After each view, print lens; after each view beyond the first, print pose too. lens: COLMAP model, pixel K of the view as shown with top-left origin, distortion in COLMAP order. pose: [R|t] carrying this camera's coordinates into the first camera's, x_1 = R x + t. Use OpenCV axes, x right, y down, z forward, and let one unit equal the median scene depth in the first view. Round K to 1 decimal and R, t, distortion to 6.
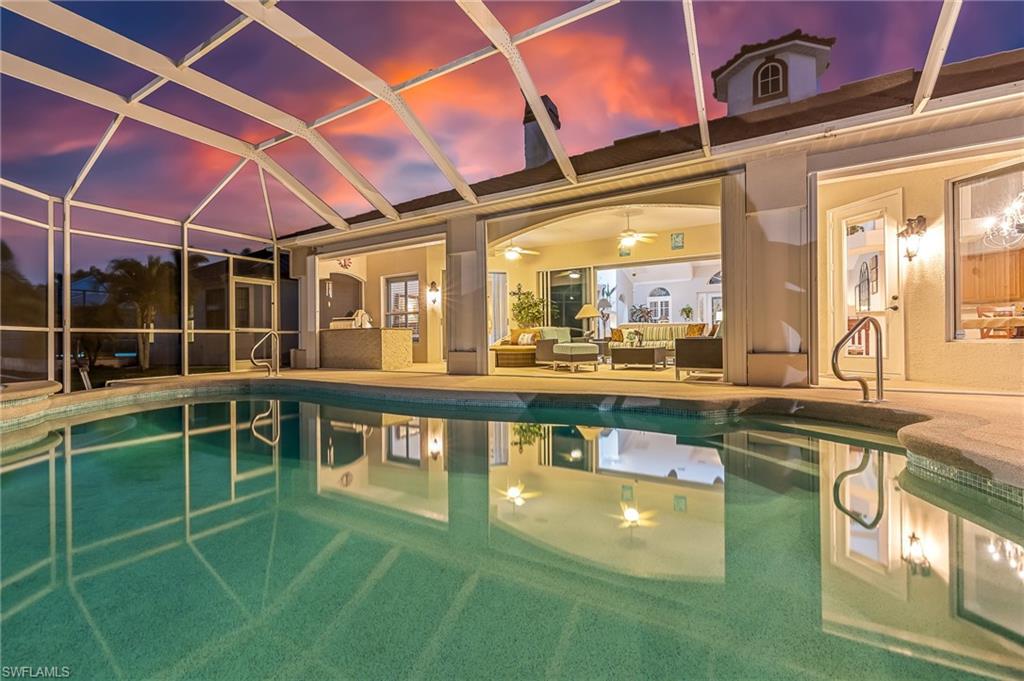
lens RADIAL K [[430.4, 0, 512.0], [0, 430.4, 340.5], [0, 0, 1]] dist [0.000426, 0.000320]
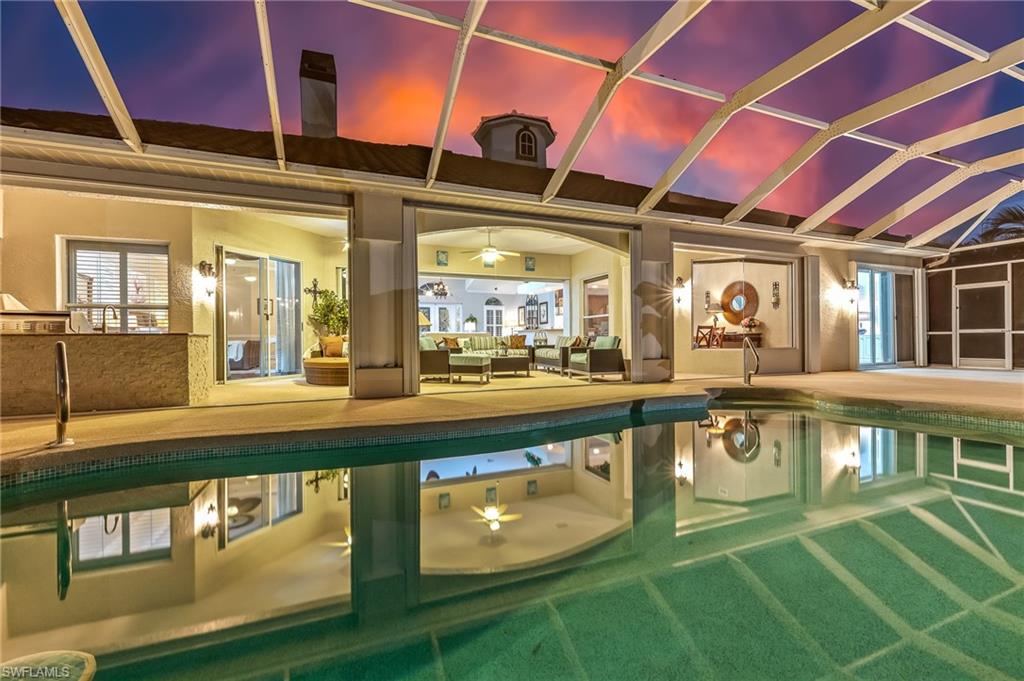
lens RADIAL K [[433.3, 0, 512.0], [0, 433.3, 340.5], [0, 0, 1]] dist [-0.000990, -0.000197]
pose [[0.606624, 0.003537, 0.794981, -0.515362], [0.003650, 0.999967, -0.007234, -0.014773], [-0.794980, 0.007290, 0.606591, 0.295777]]
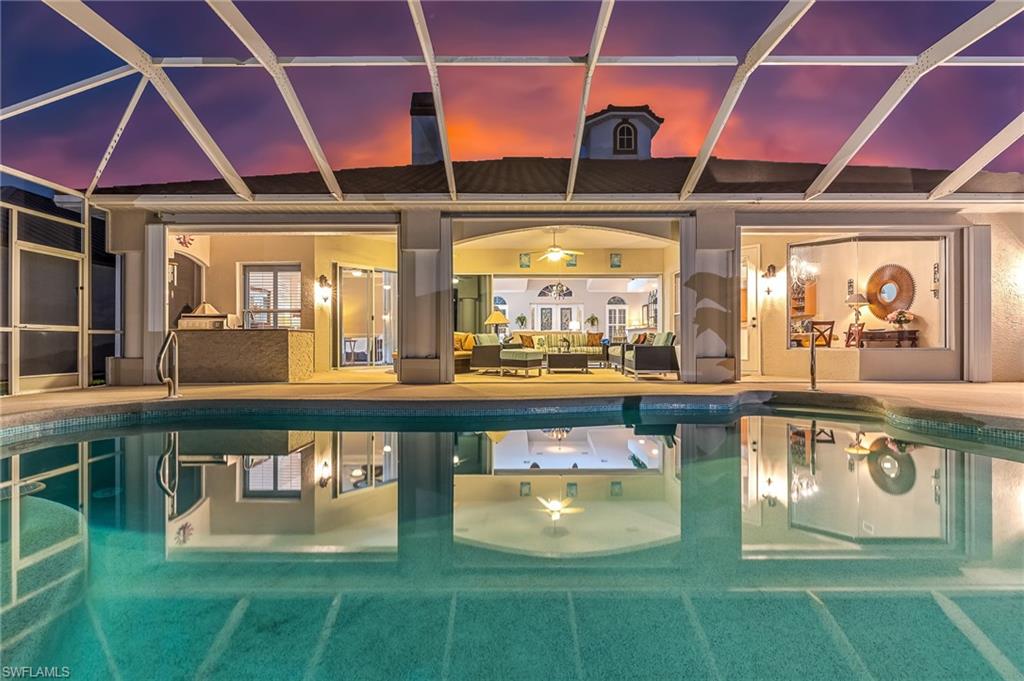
lens RADIAL K [[433.3, 0, 512.0], [0, 433.3, 340.5], [0, 0, 1]] dist [-0.000990, -0.000197]
pose [[0.861942, 0.010542, 0.506897, -0.359856], [-0.006017, 0.999926, -0.010565, -0.002899], [-0.506970, 0.006057, 0.861942, 0.100766]]
